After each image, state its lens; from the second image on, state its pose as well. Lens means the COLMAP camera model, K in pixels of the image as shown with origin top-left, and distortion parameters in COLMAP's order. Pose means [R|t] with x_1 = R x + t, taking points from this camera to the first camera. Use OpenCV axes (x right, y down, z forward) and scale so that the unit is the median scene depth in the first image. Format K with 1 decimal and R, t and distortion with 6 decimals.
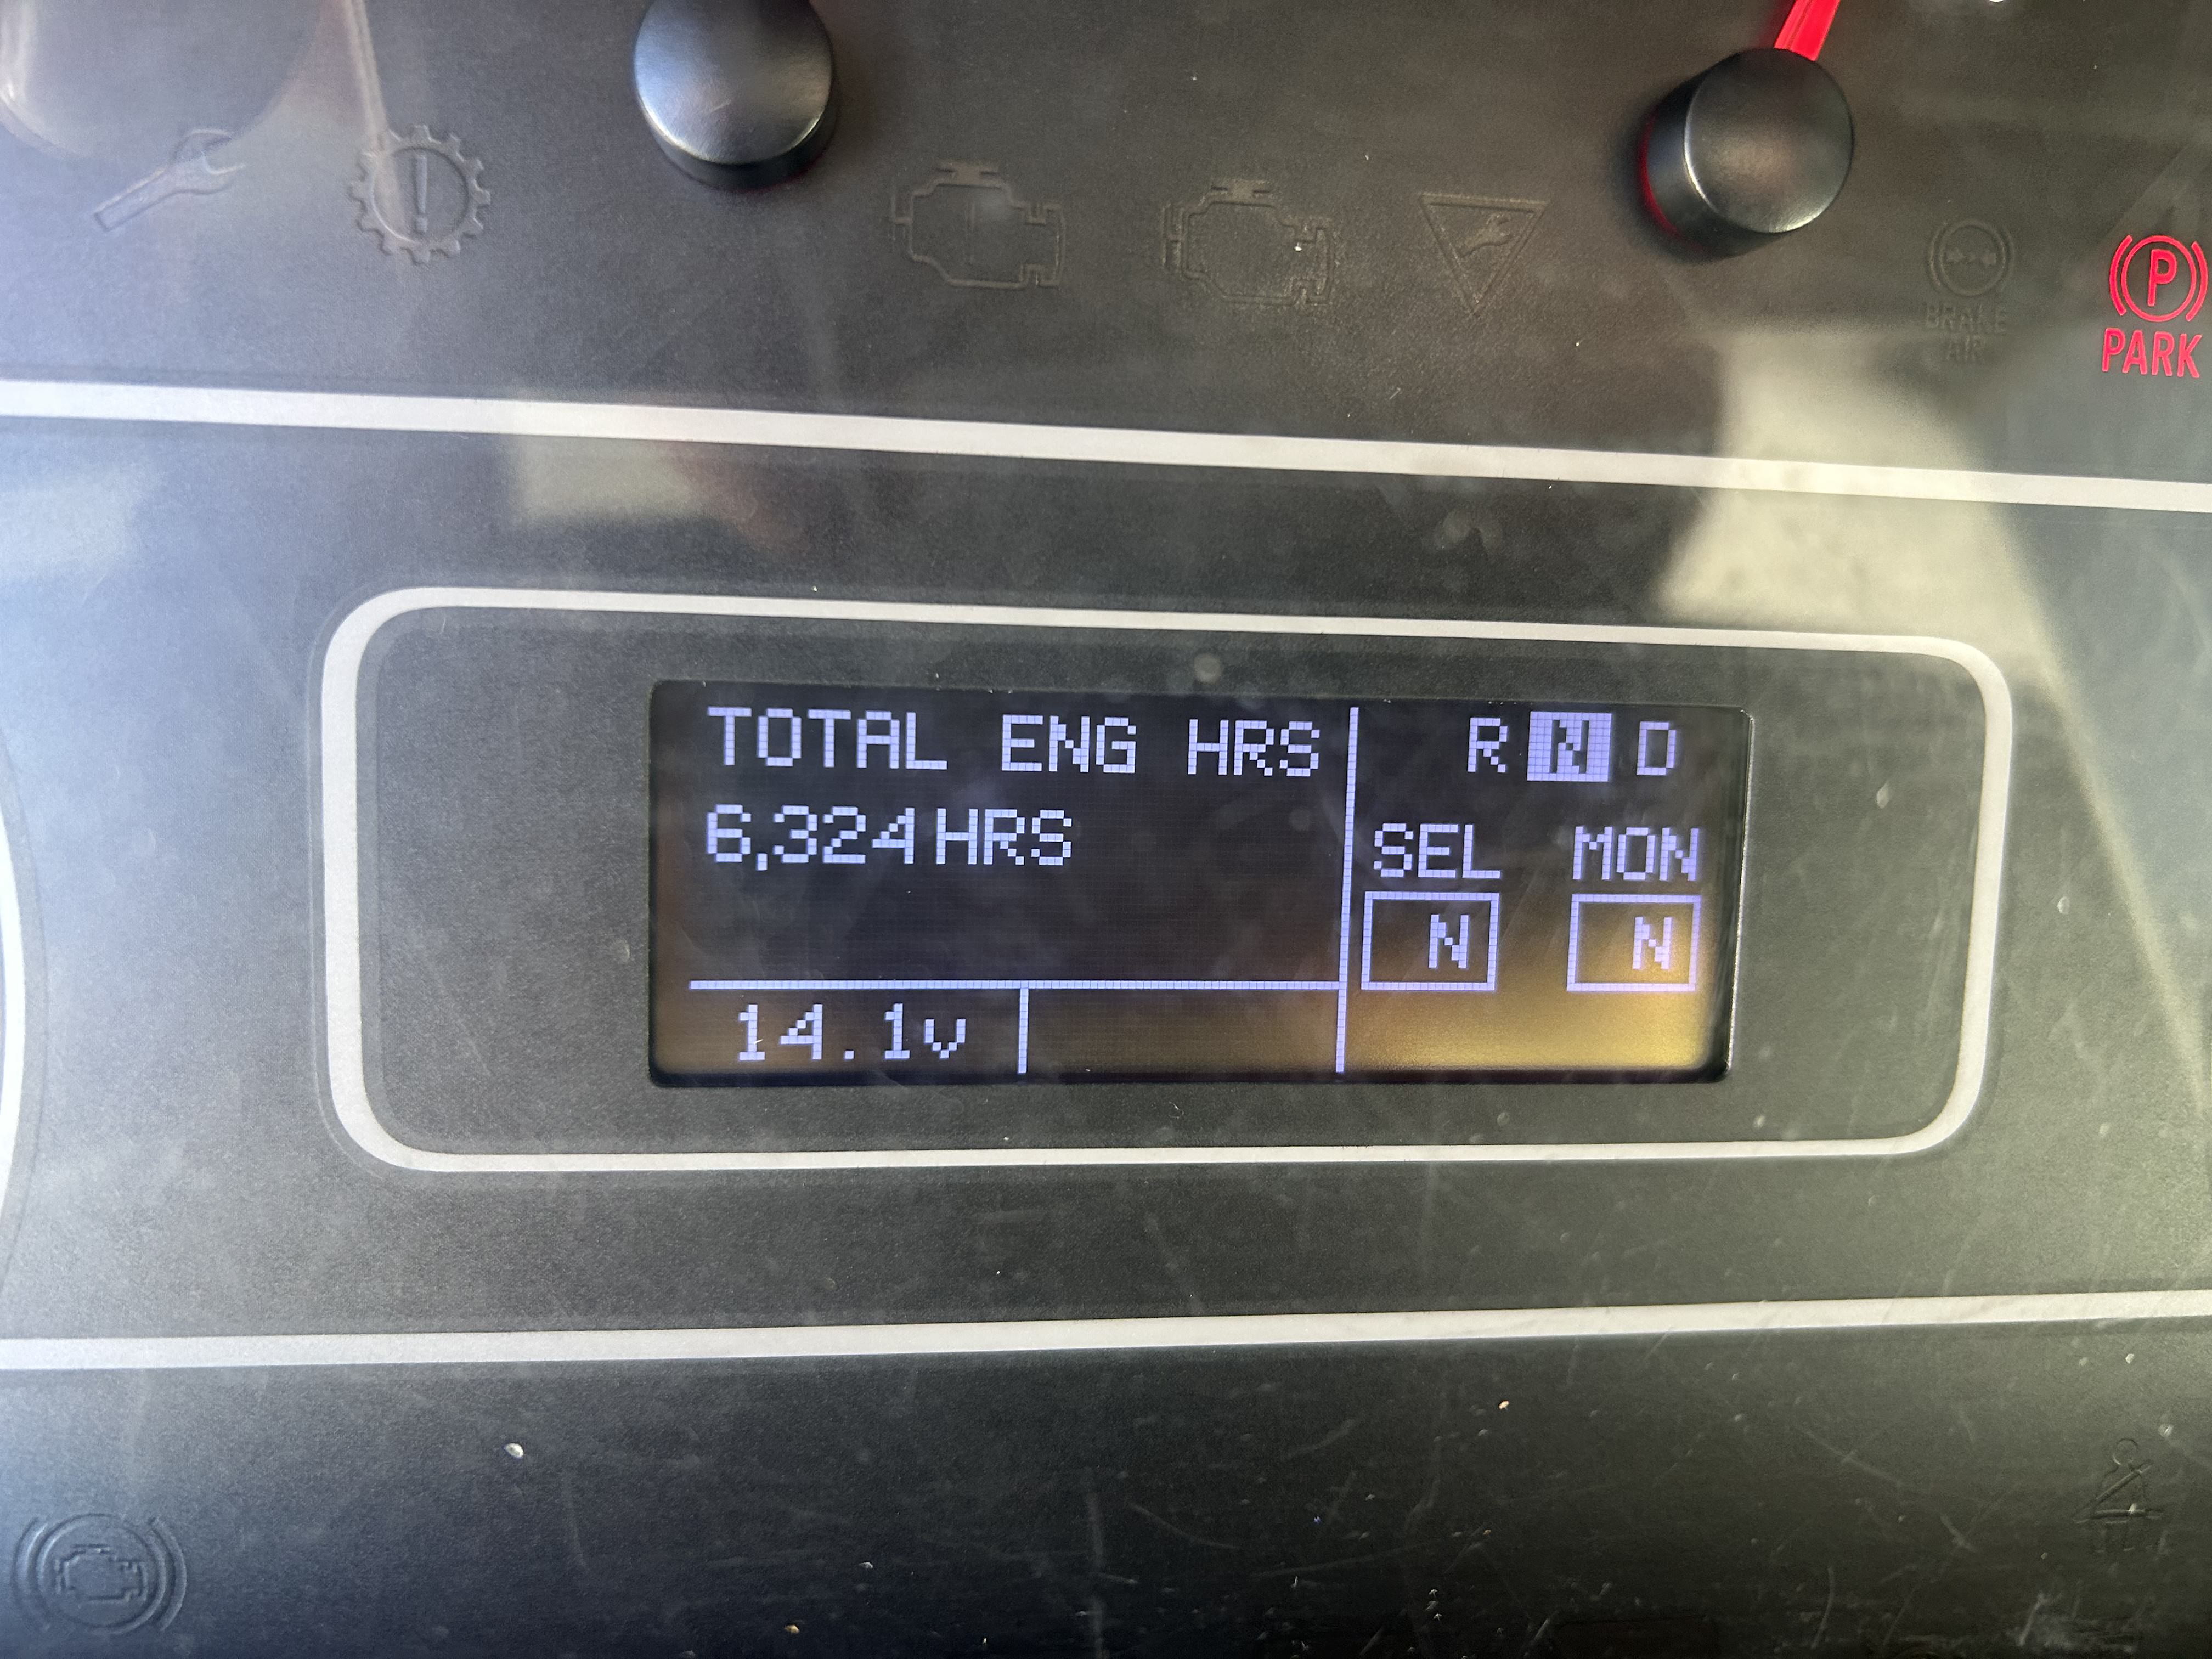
lens RADIAL K [[1736.0, 0, 1106.0], [0, 1736.0, 829.5], [0, 0, 1]] dist [-0.007656, -0.003538]
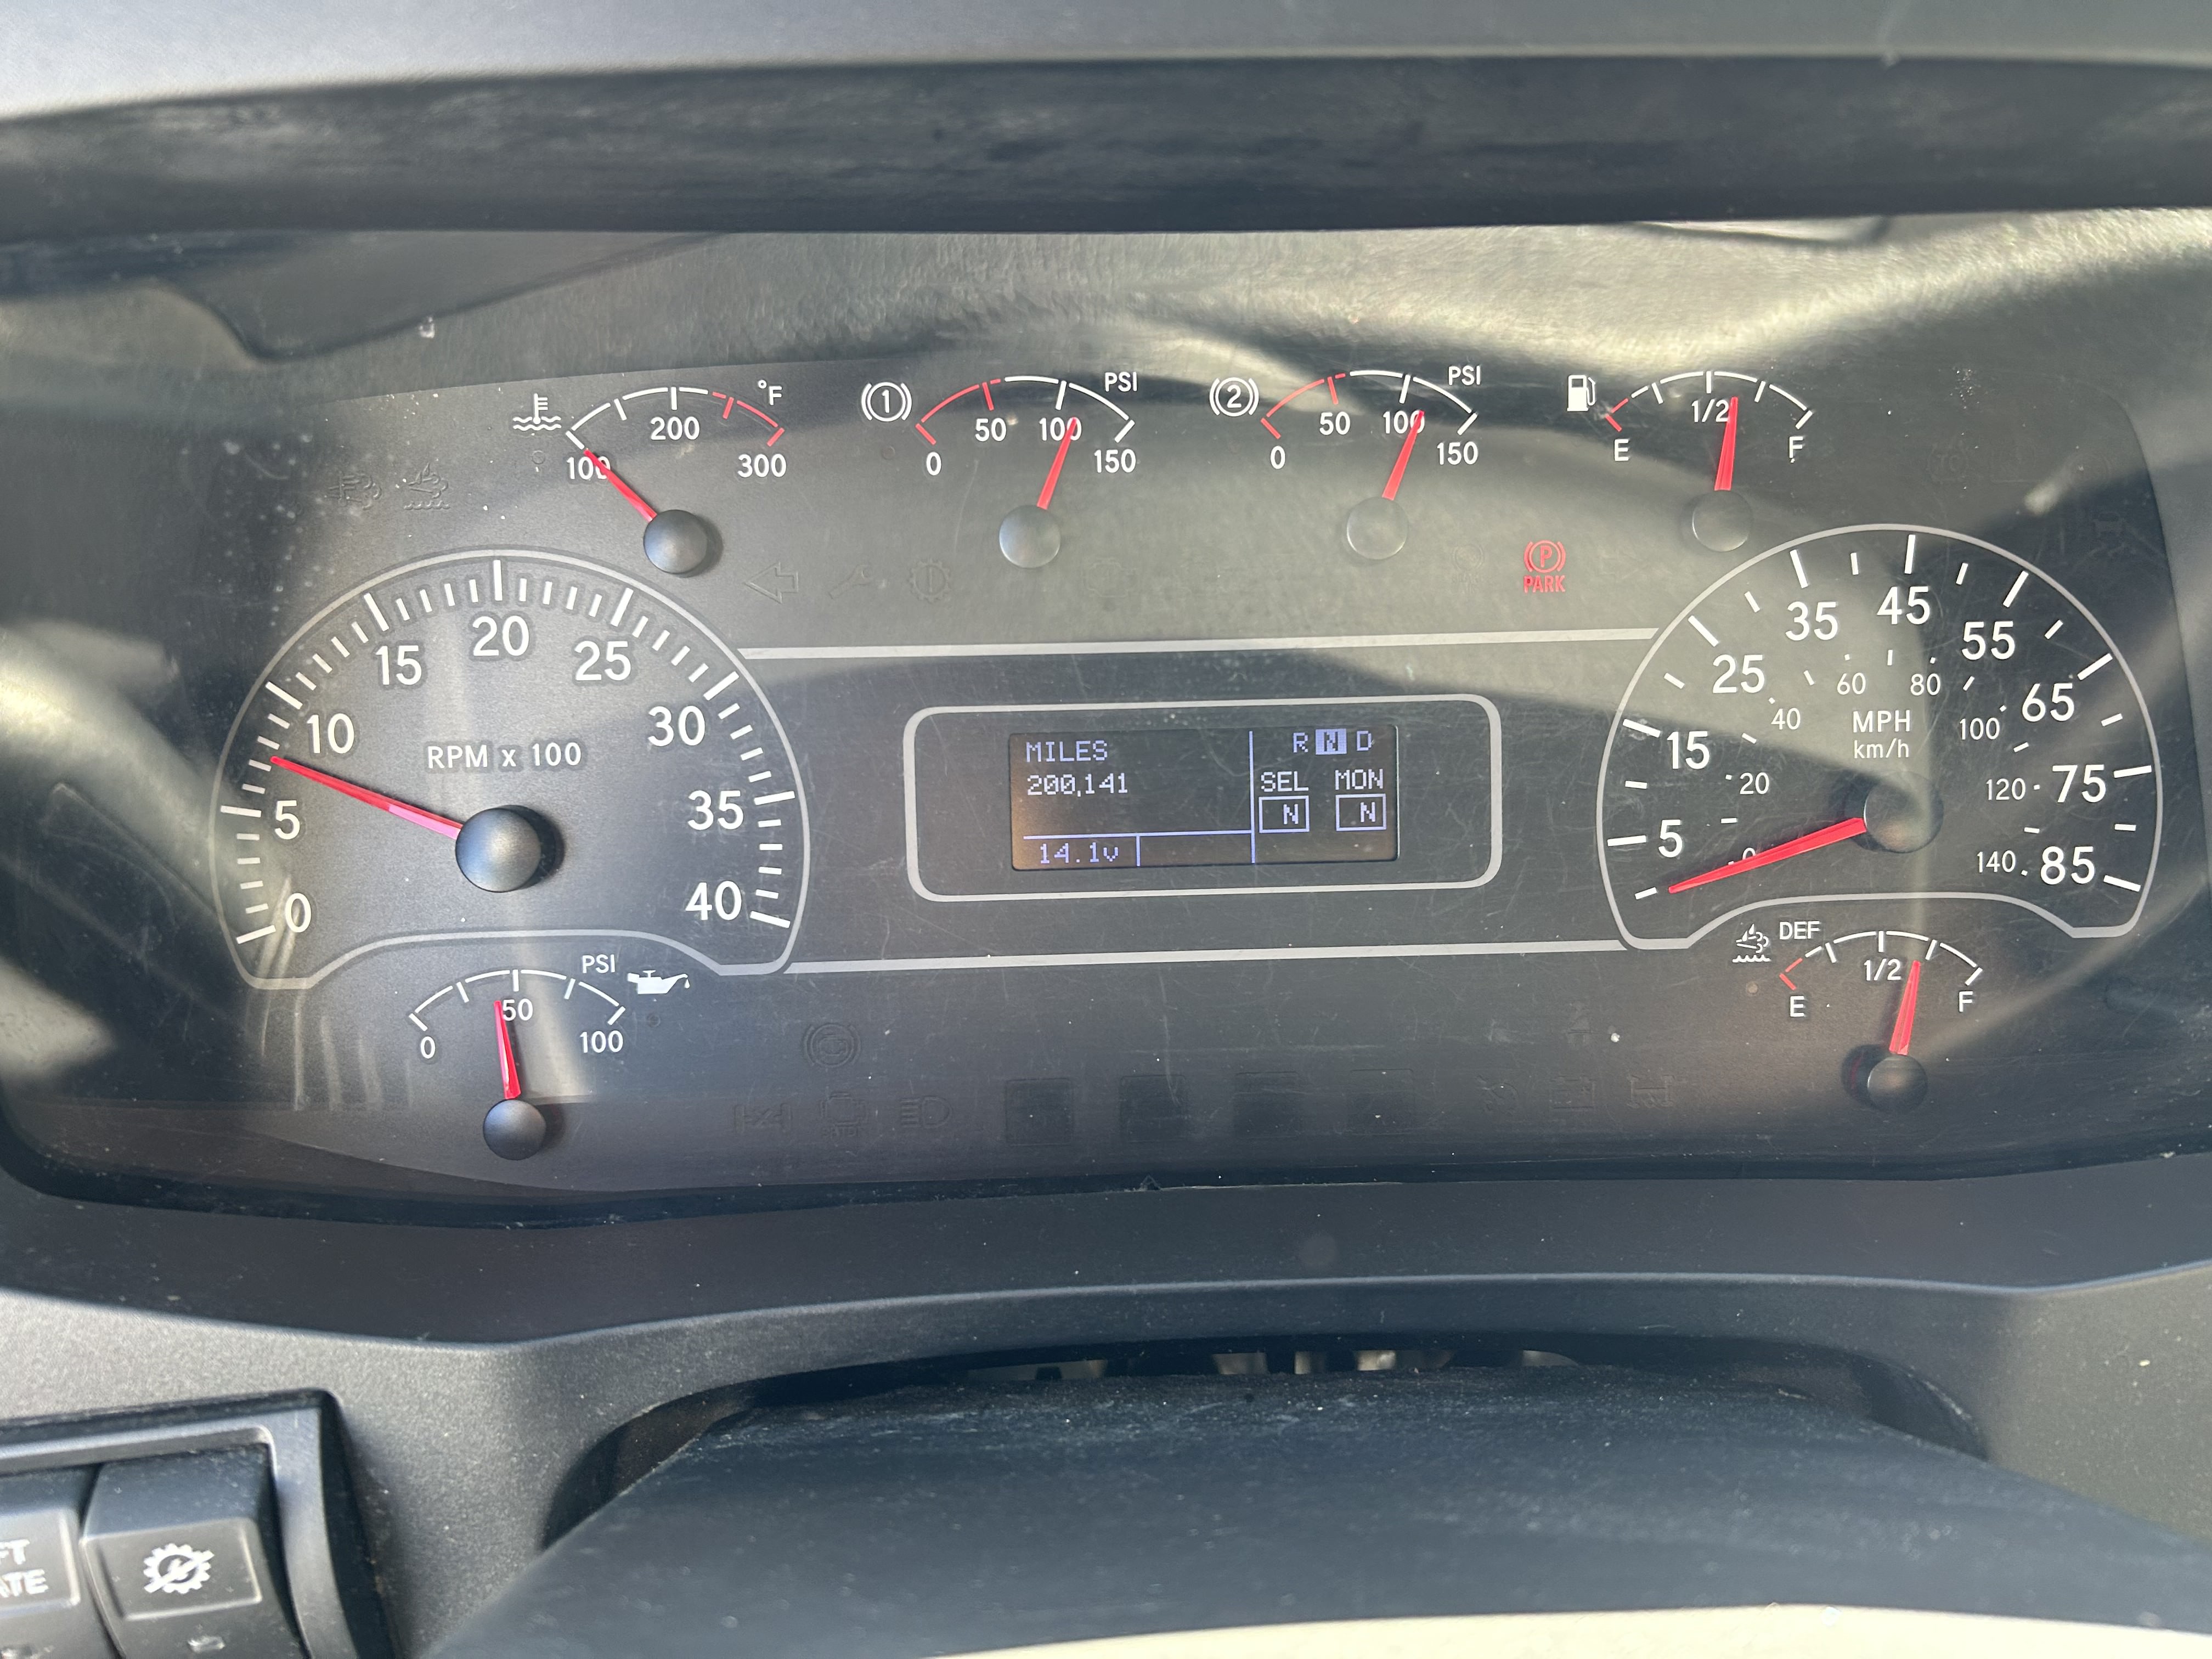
lens RADIAL K [[1736.0, 0, 1106.0], [0, 1736.0, 829.5], [0, 0, 1]] dist [-0.007656, -0.003538]
pose [[0.993765, -0.050073, -0.099620, 0.179736], [0.044674, 0.997447, -0.055709, 0.230914], [0.102155, 0.050911, 0.993465, -1.783484]]
